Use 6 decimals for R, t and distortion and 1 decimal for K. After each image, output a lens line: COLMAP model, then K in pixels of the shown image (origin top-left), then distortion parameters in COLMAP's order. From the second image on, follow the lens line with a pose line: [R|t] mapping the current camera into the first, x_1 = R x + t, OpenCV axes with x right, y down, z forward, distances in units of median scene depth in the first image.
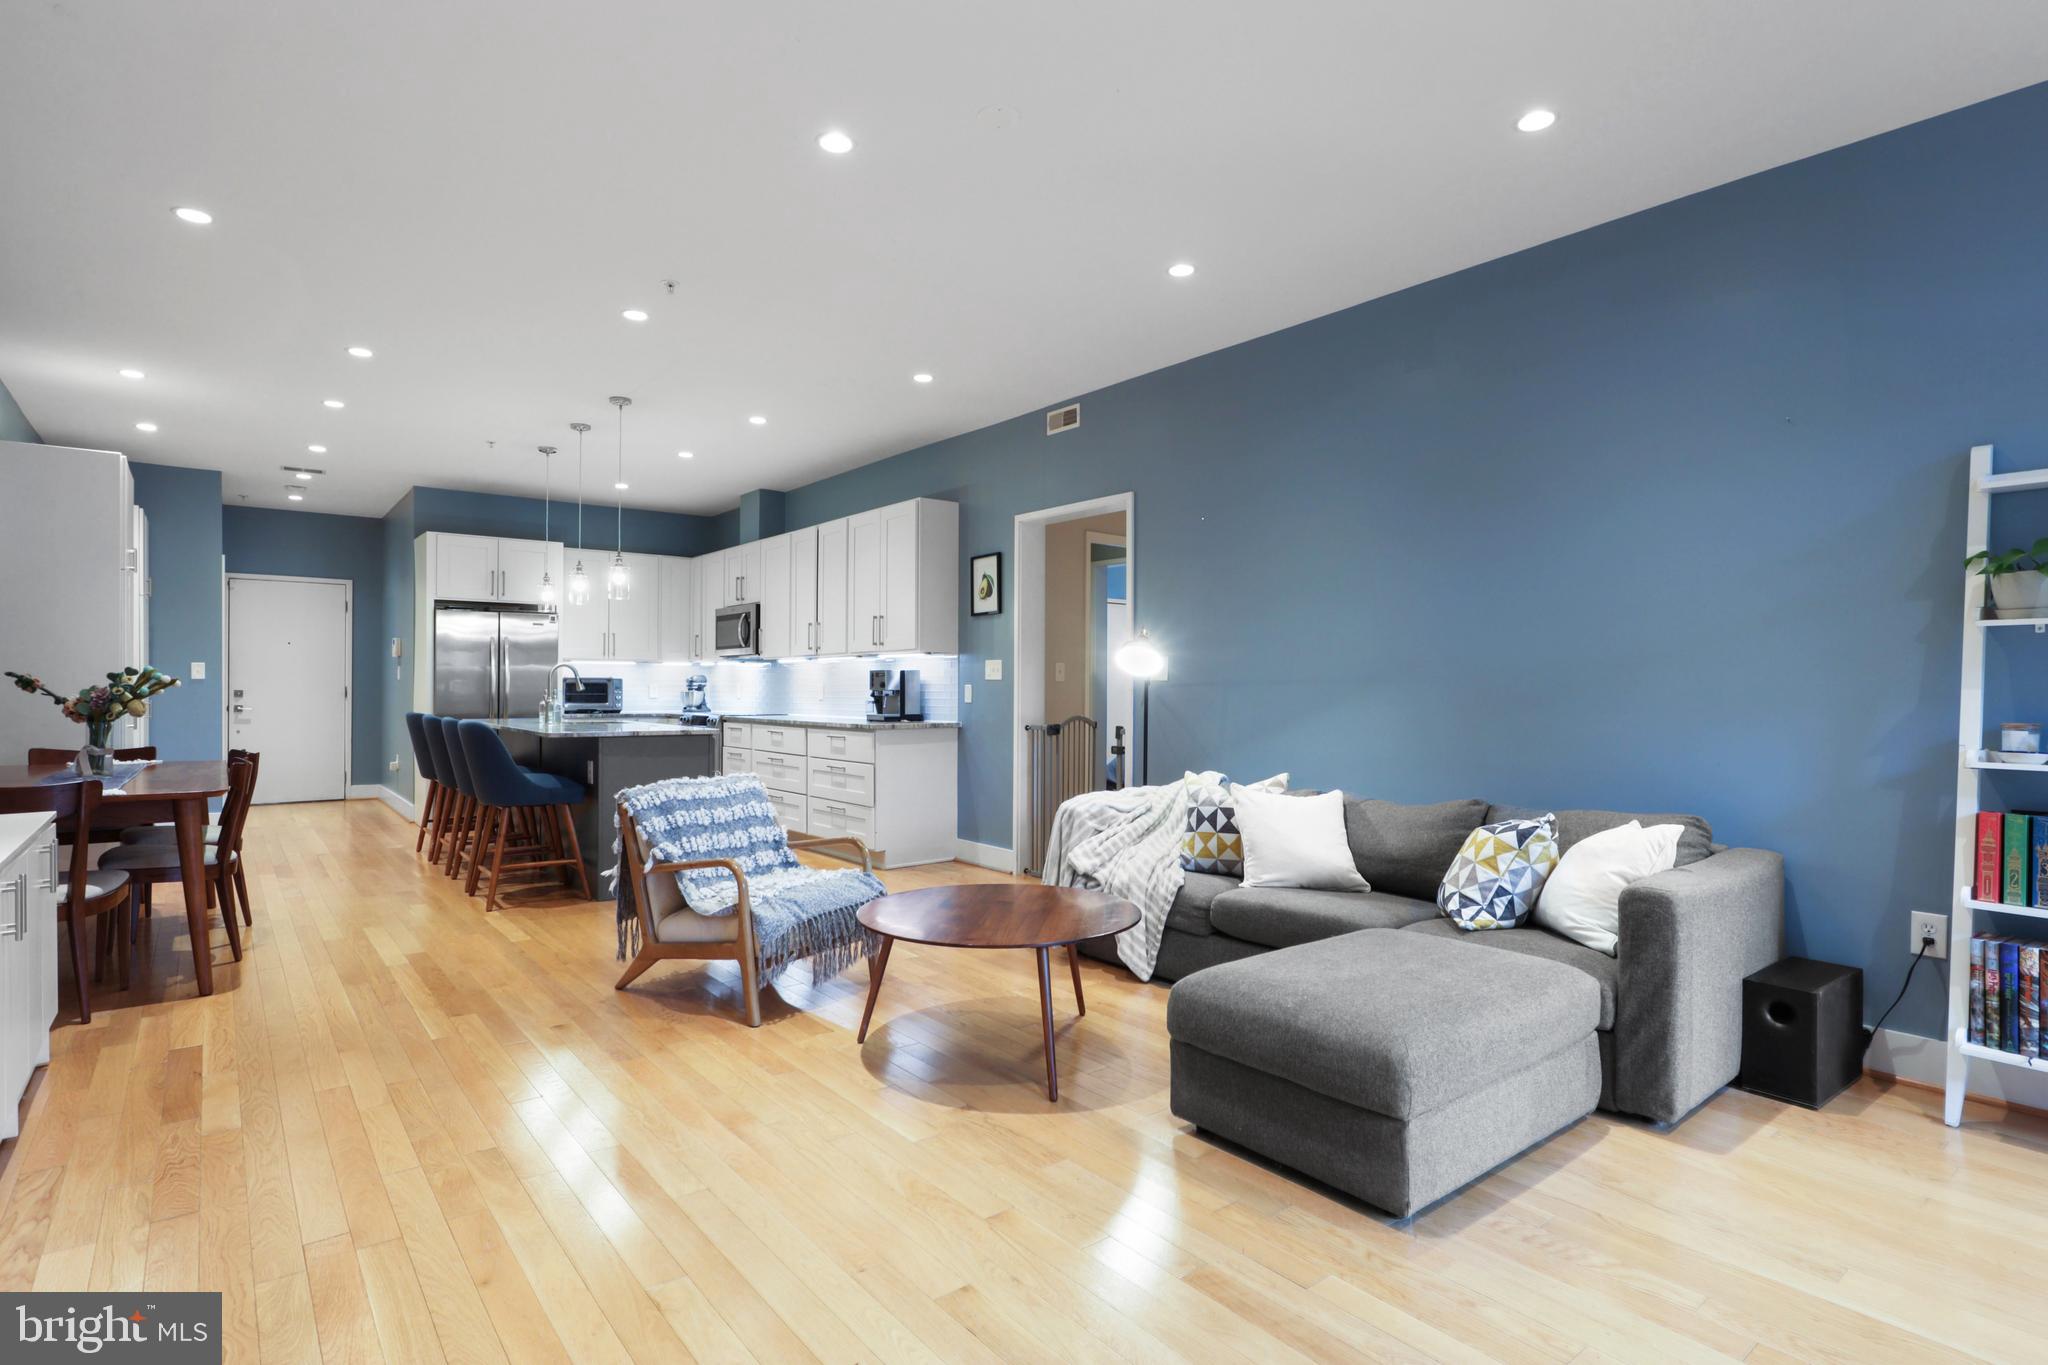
lens RADIAL K [[1031.6, 0, 1040.2], [0, 1031.6, 700.7], [0, 0, 1]] dist [-0.022458, 0.013135]
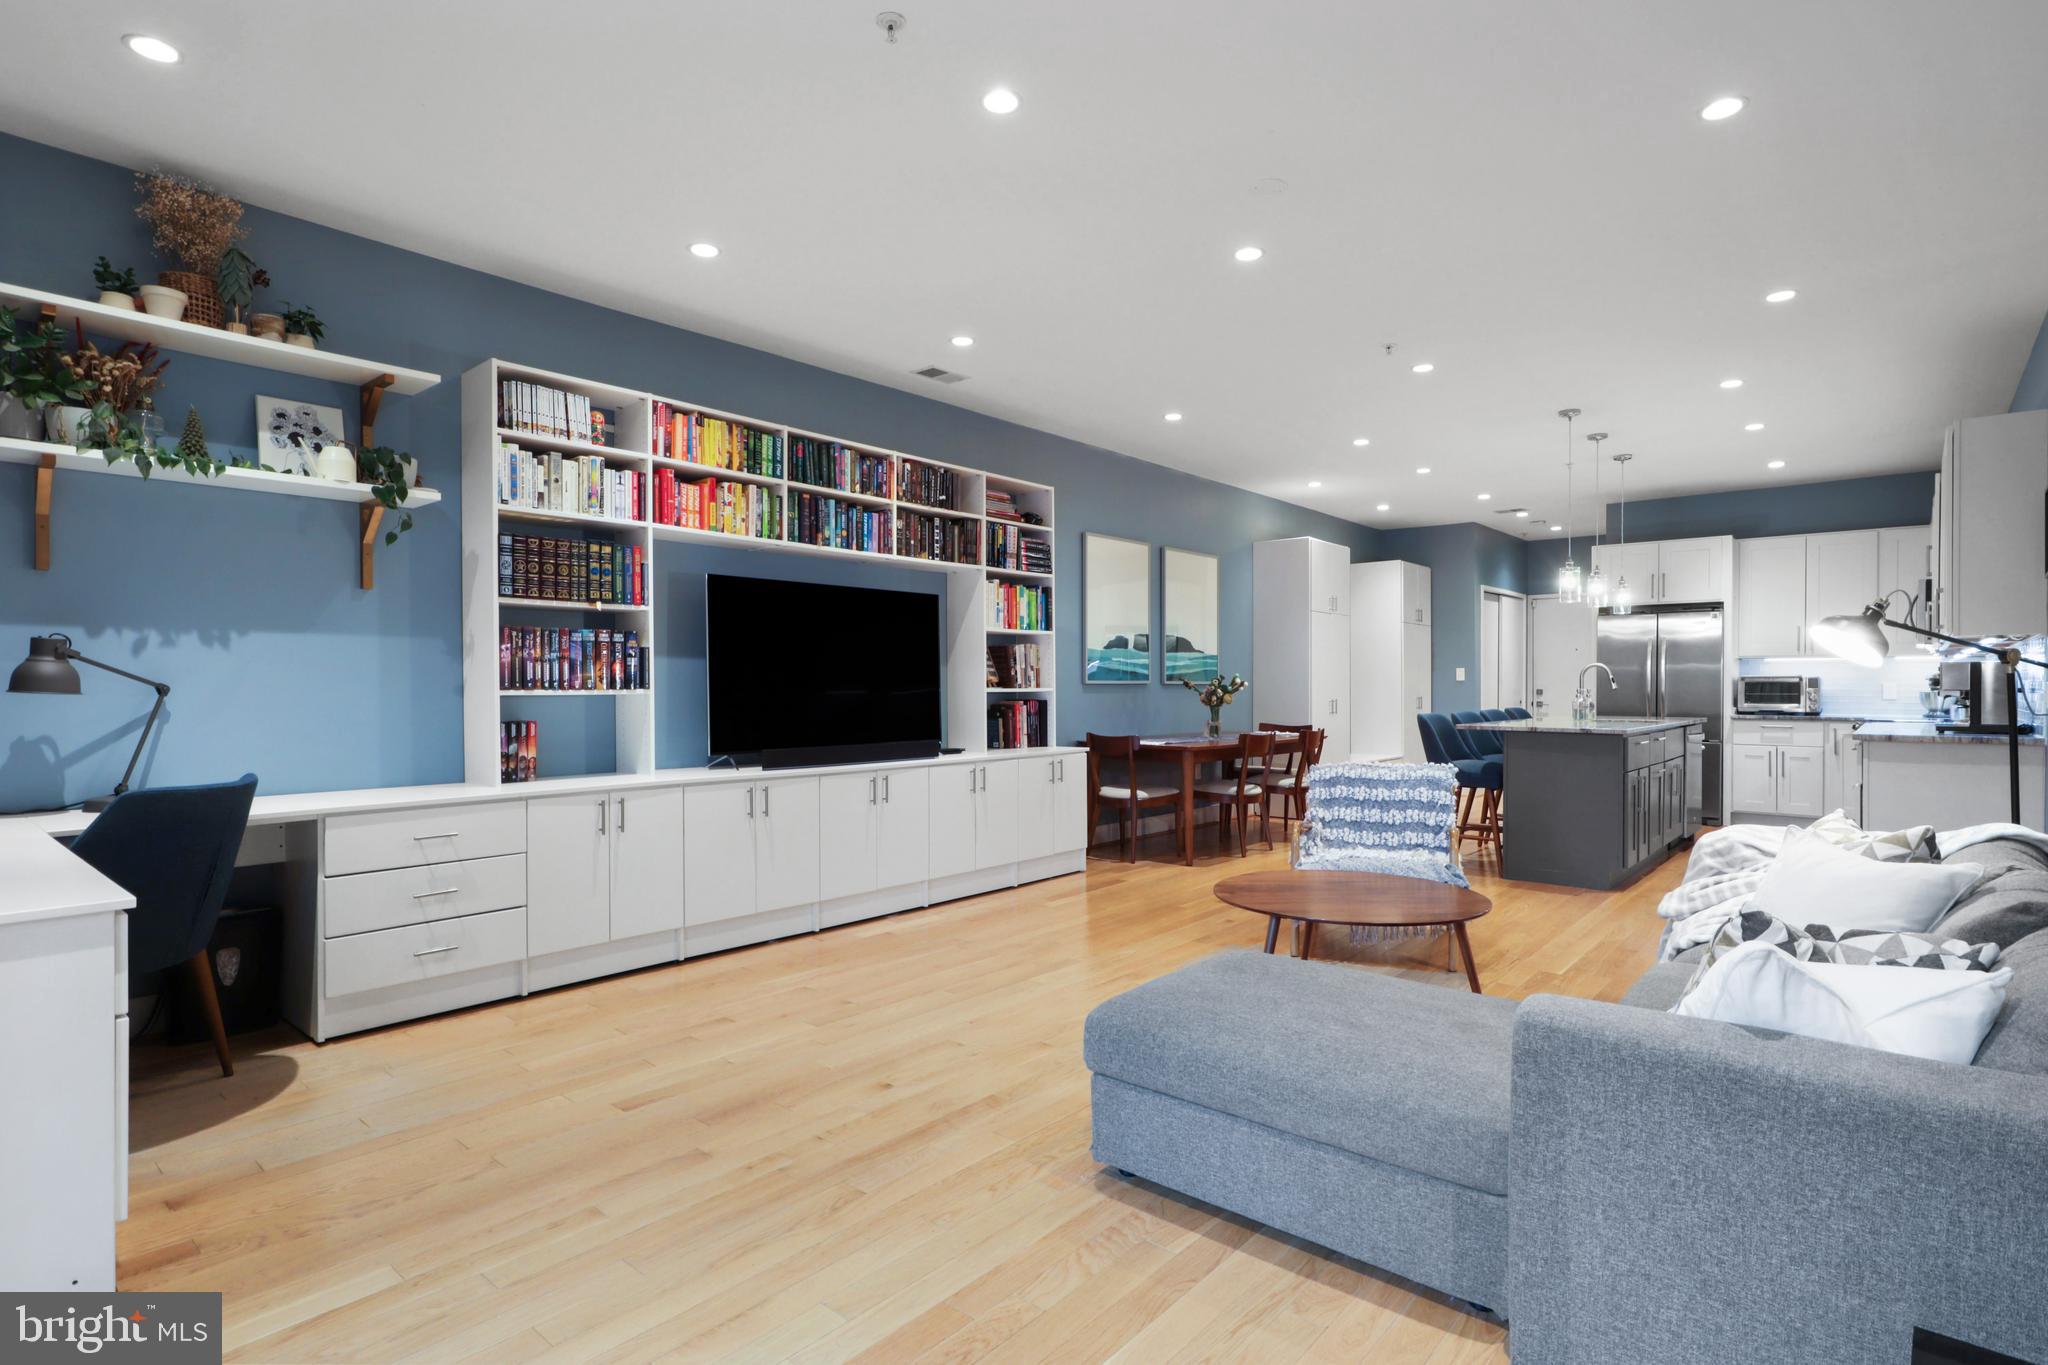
lens RADIAL K [[1031.6, 0, 1013.3], [0, 1031.6, 686.9], [0, 0, 1]] dist [-0.022458, 0.013135]
pose [[0.171072, 0.000035, -0.985259, 0.449871], [-0.013380, 0.999908, -0.002288, -0.001933], [0.985168, 0.013574, 0.171057, 0.223082]]
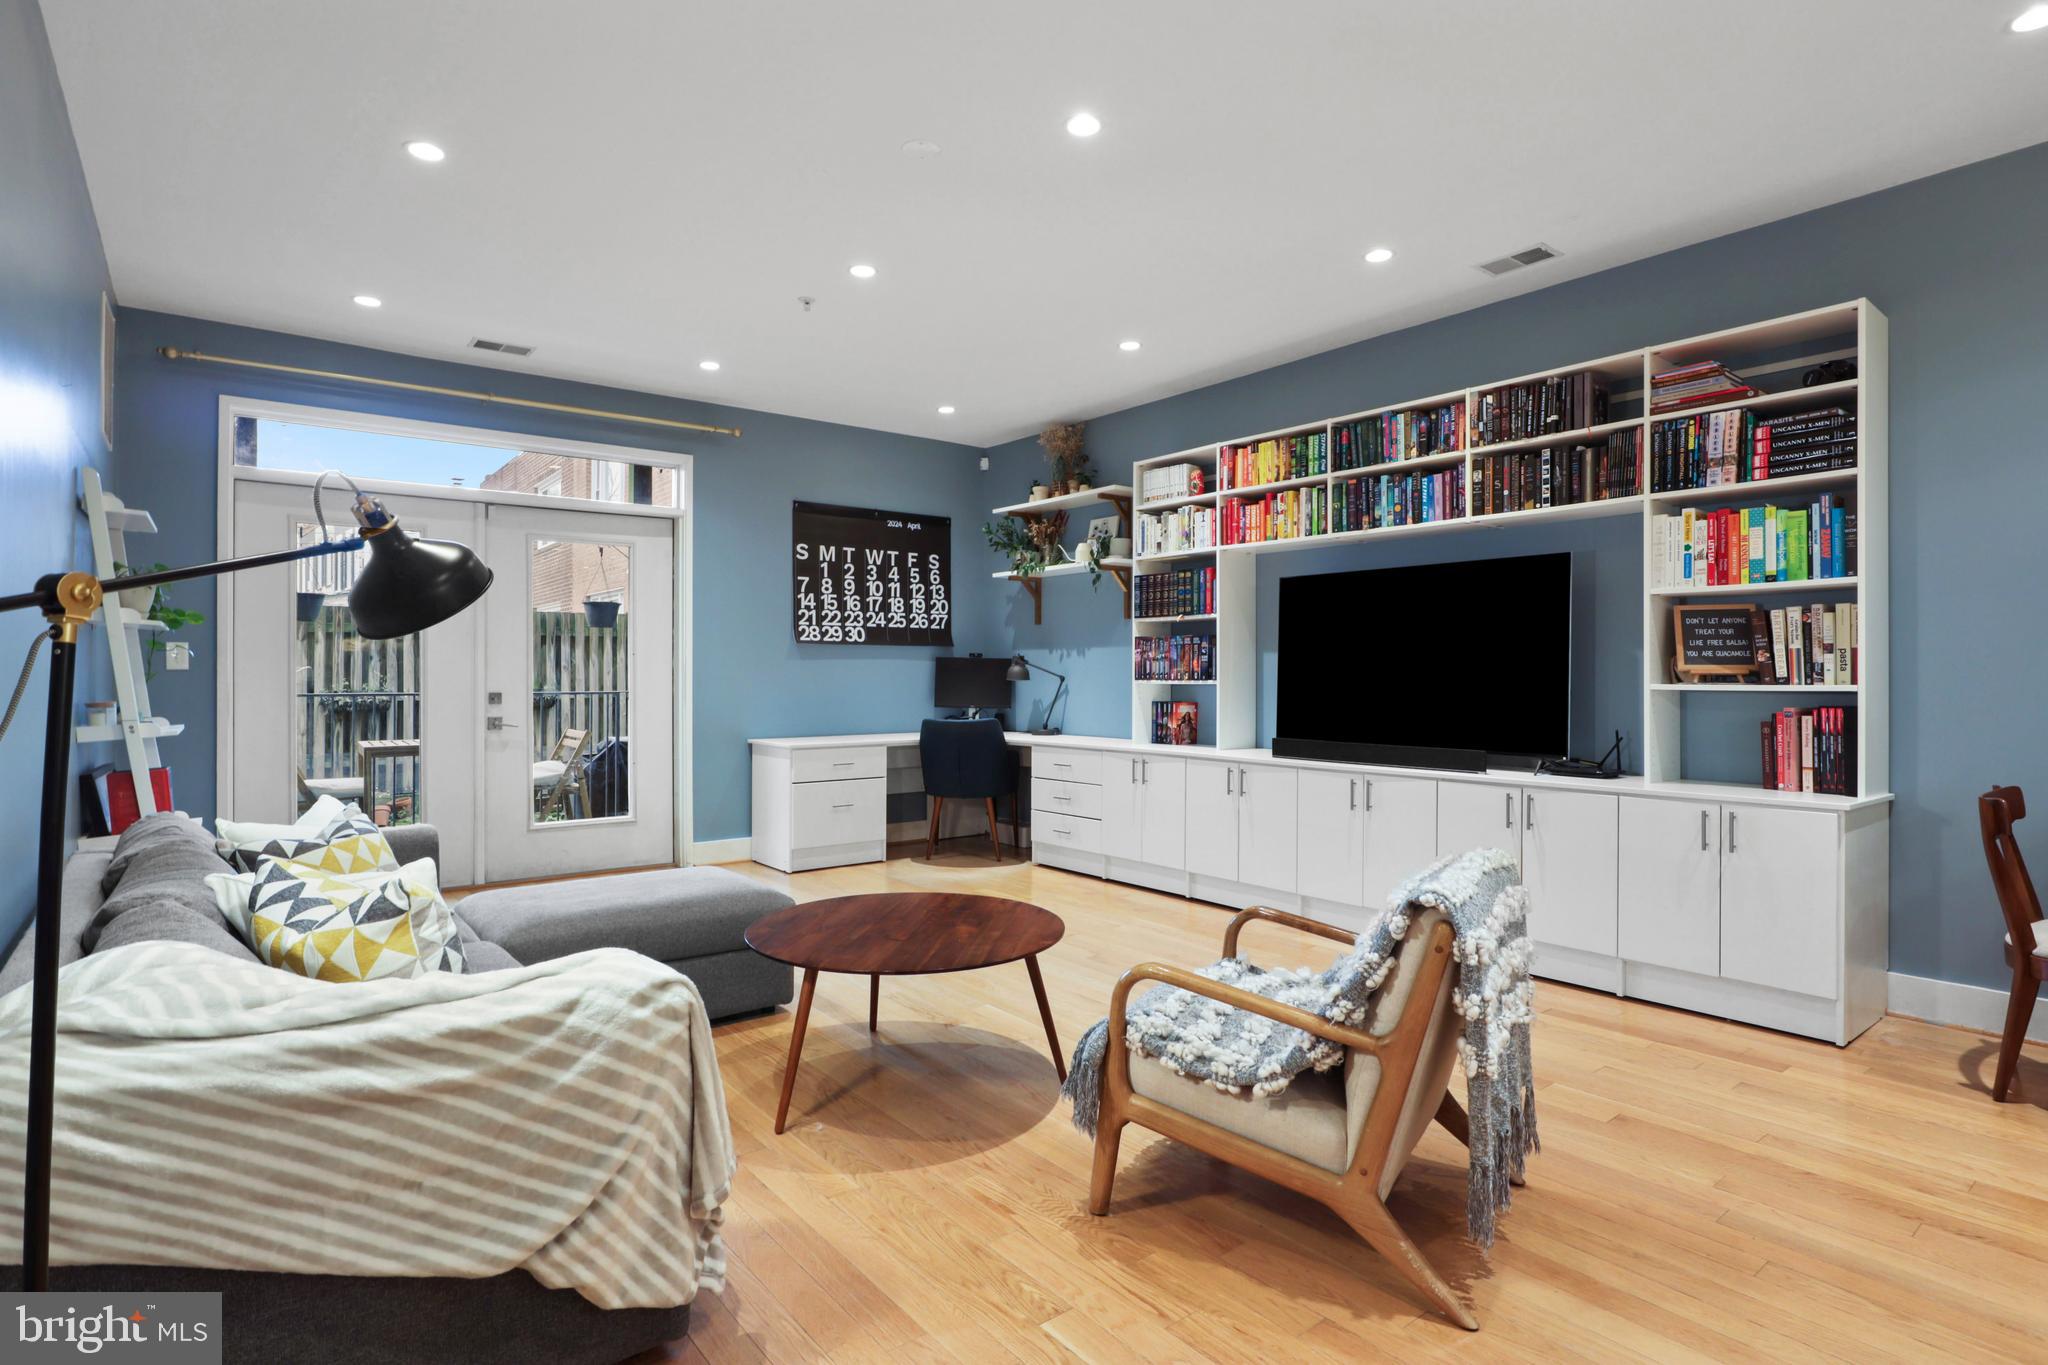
lens RADIAL K [[1031.6, 0, 1035.0], [0, 1031.6, 671.6], [0, 0, 1]] dist [-0.022458, 0.013135]
pose [[-0.999955, -0.004079, 0.008538, -0.076132], [-0.003988, 0.999934, 0.010735, -0.013574], [-0.008582, 0.010700, -0.999906, 0.897798]]
